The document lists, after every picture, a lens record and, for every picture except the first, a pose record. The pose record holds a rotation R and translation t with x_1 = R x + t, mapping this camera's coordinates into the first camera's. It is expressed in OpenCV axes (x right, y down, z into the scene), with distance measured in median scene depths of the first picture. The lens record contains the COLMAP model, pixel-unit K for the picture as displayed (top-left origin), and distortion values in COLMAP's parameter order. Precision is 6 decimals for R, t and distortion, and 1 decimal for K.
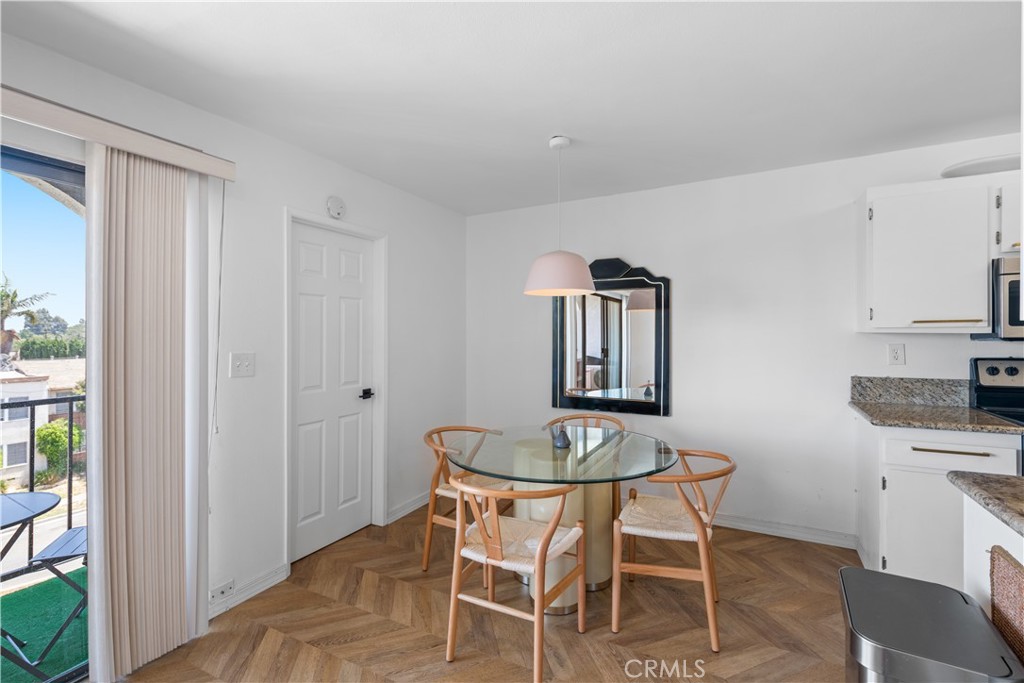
lens RADIAL K [[459.1, 0, 515.3], [0, 459.1, 332.3], [0, 0, 1]] dist [0.002747, -0.000456]
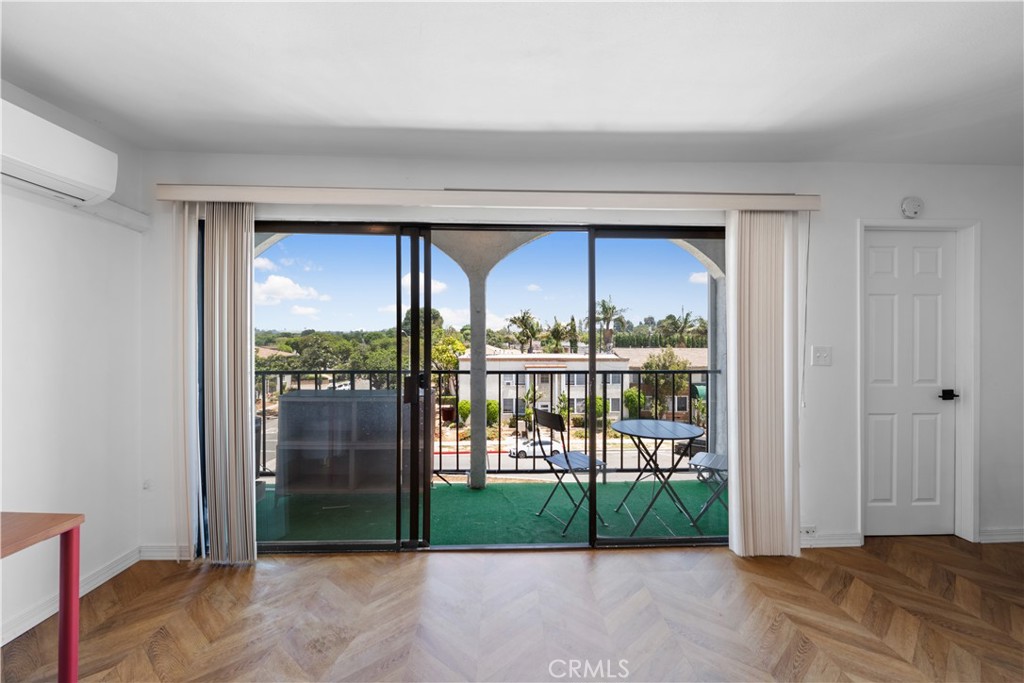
lens RADIAL K [[407.1, 0, 509.9], [0, 407.1, 330.7], [0, 0, 1]] dist [-0.003812, -0.000503]
pose [[0.489078, -0.000389, -0.872240, -0.046822], [0.001003, 0.999999, 0.000116, 0.001484], [0.872240, -0.000931, 0.489078, -0.241890]]
